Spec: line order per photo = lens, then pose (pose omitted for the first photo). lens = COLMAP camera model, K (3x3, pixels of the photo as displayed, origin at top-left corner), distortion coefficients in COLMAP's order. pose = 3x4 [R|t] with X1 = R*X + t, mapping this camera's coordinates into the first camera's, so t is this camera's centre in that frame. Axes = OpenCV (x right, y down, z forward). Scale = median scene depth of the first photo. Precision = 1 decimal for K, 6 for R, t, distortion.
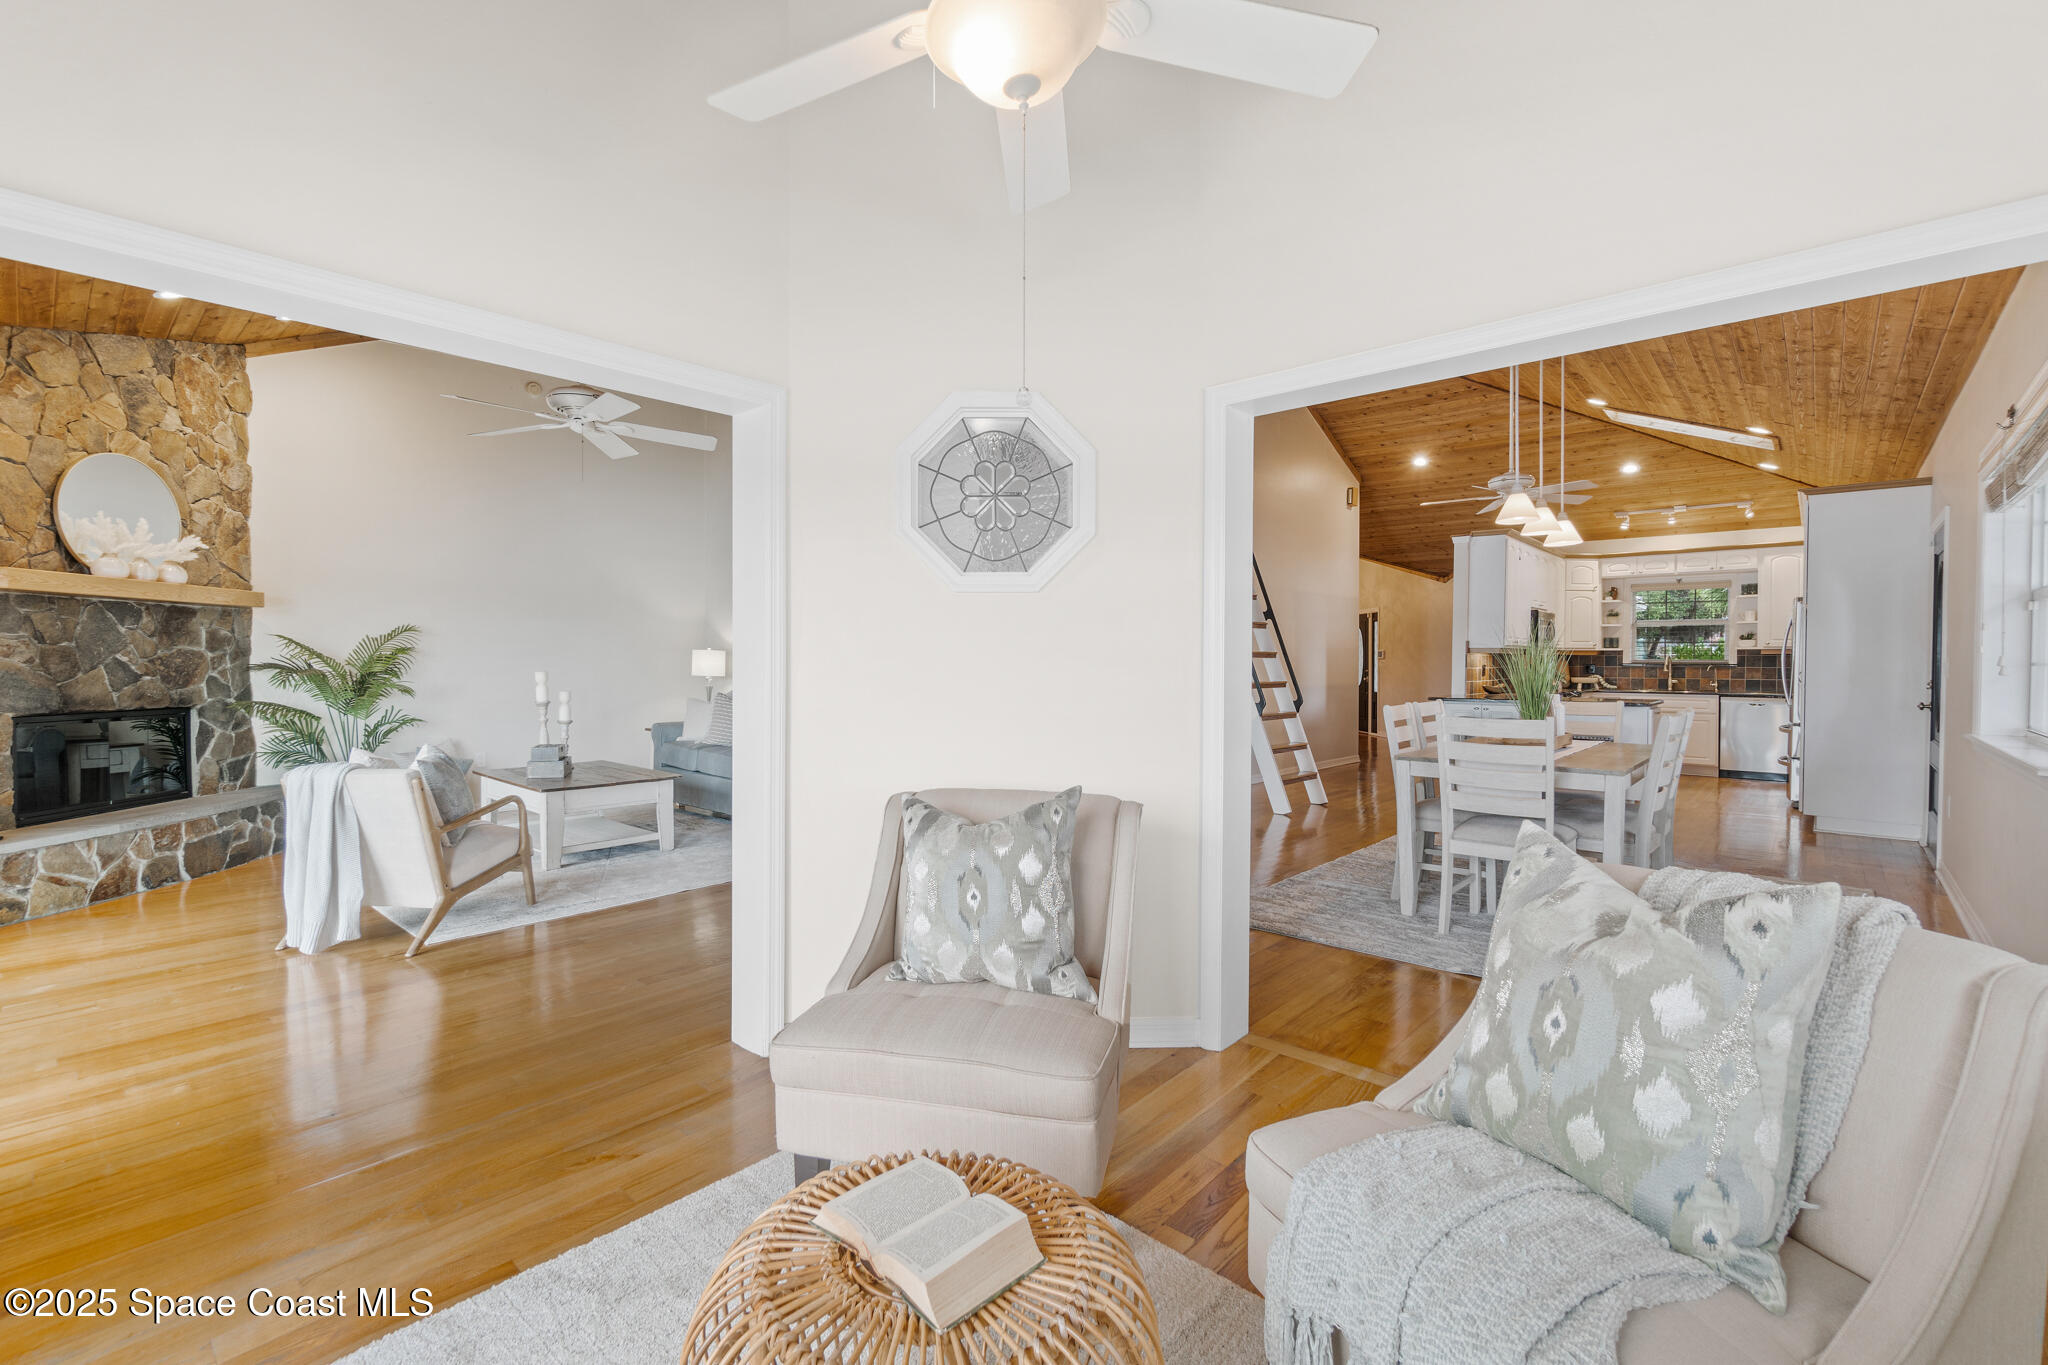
lens RADIAL K [[898.1, 0, 1003.4], [0, 898.1, 672.2], [0, 0, 1]] dist [-0.000671, -0.000648]
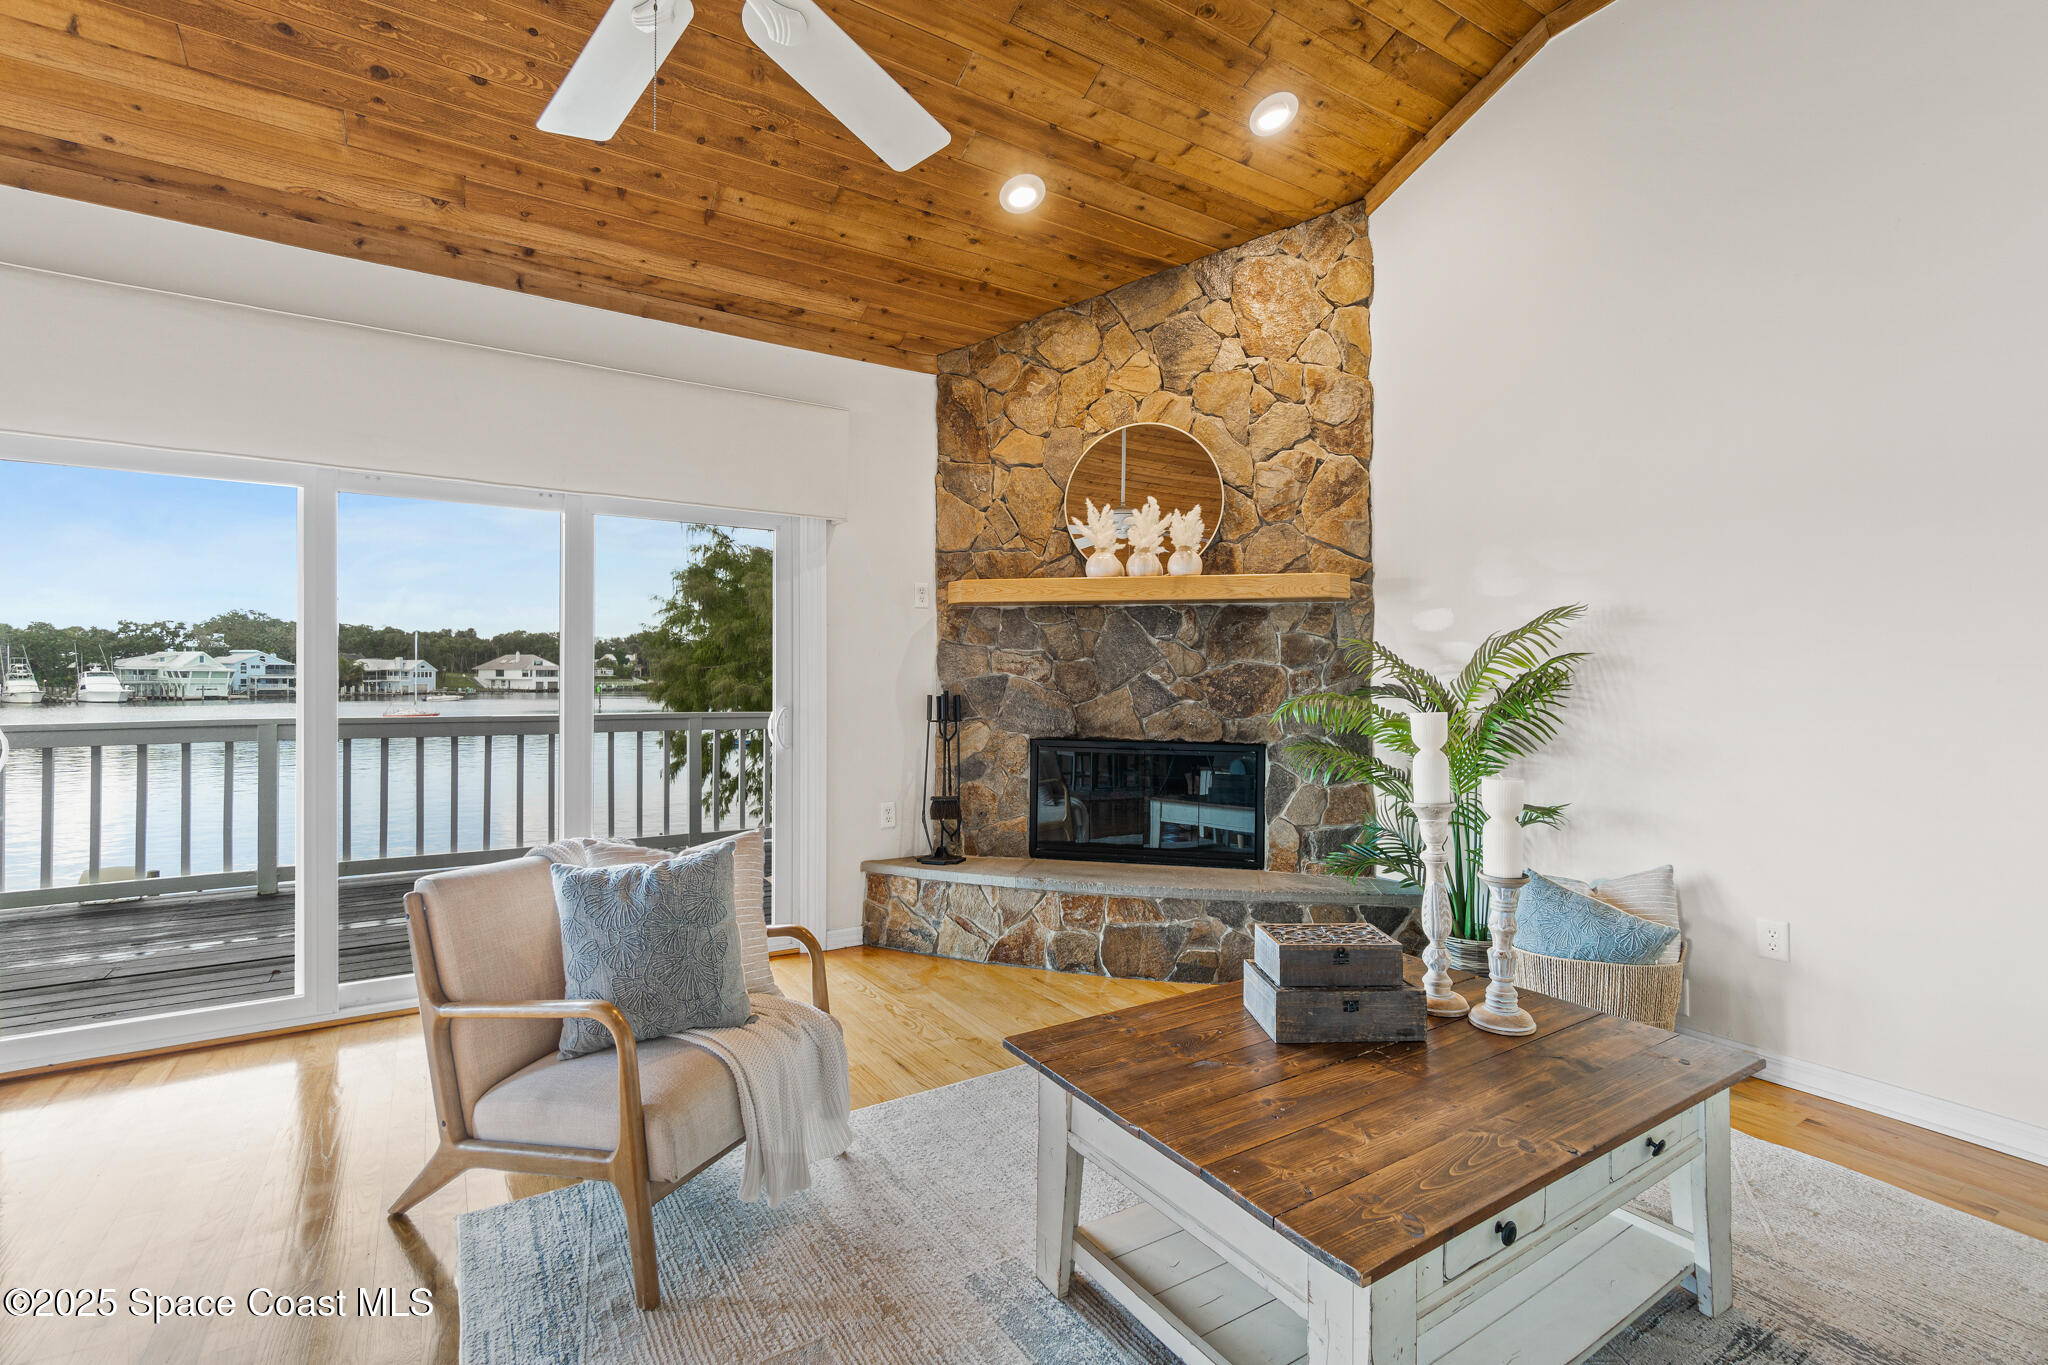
lens RADIAL K [[902.4, 0, 996.8], [0, 902.4, 678.4], [0, 0, 1]] dist [-0.008389, 0.000118]
pose [[-0.265490, -0.000337, -0.964114, -0.144541], [-0.017699, 0.999833, 0.004524, -0.012762], [0.963951, 0.018265, -0.265452, 0.939025]]
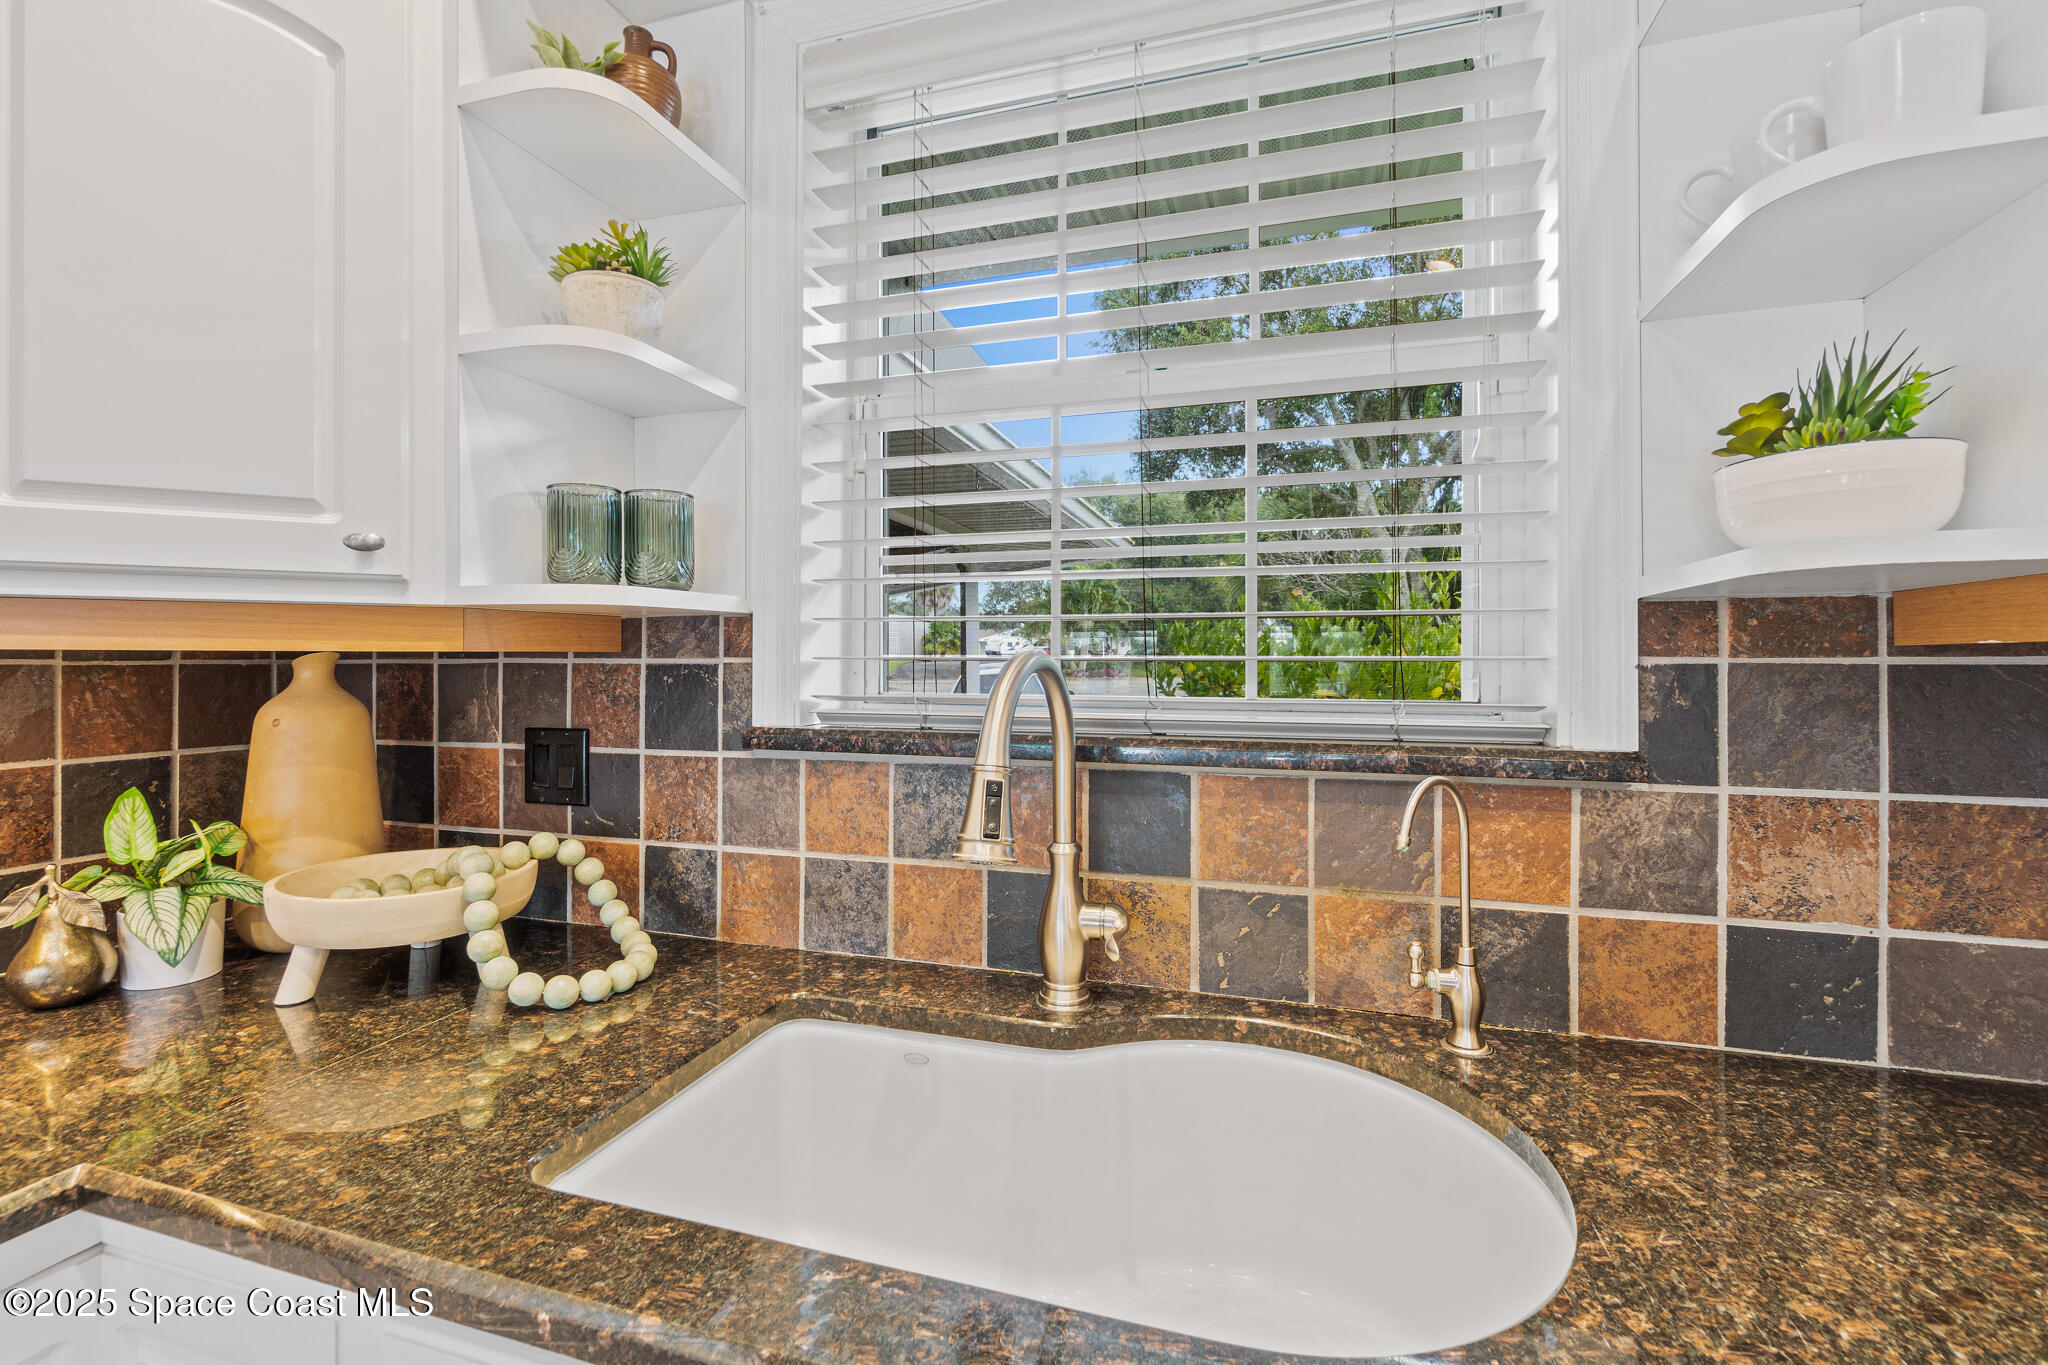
lens RADIAL K [[919.1, 0, 1015.1], [0, 919.1, 660.2], [0, 0, 1]] dist [0.000867, 0.000990]
pose [[0.909150, -0.002422, 0.416461, 1.192065], [0.008826, 0.999871, -0.013453, -0.029217], [-0.416375, 0.015906, 0.909054, 1.558288]]
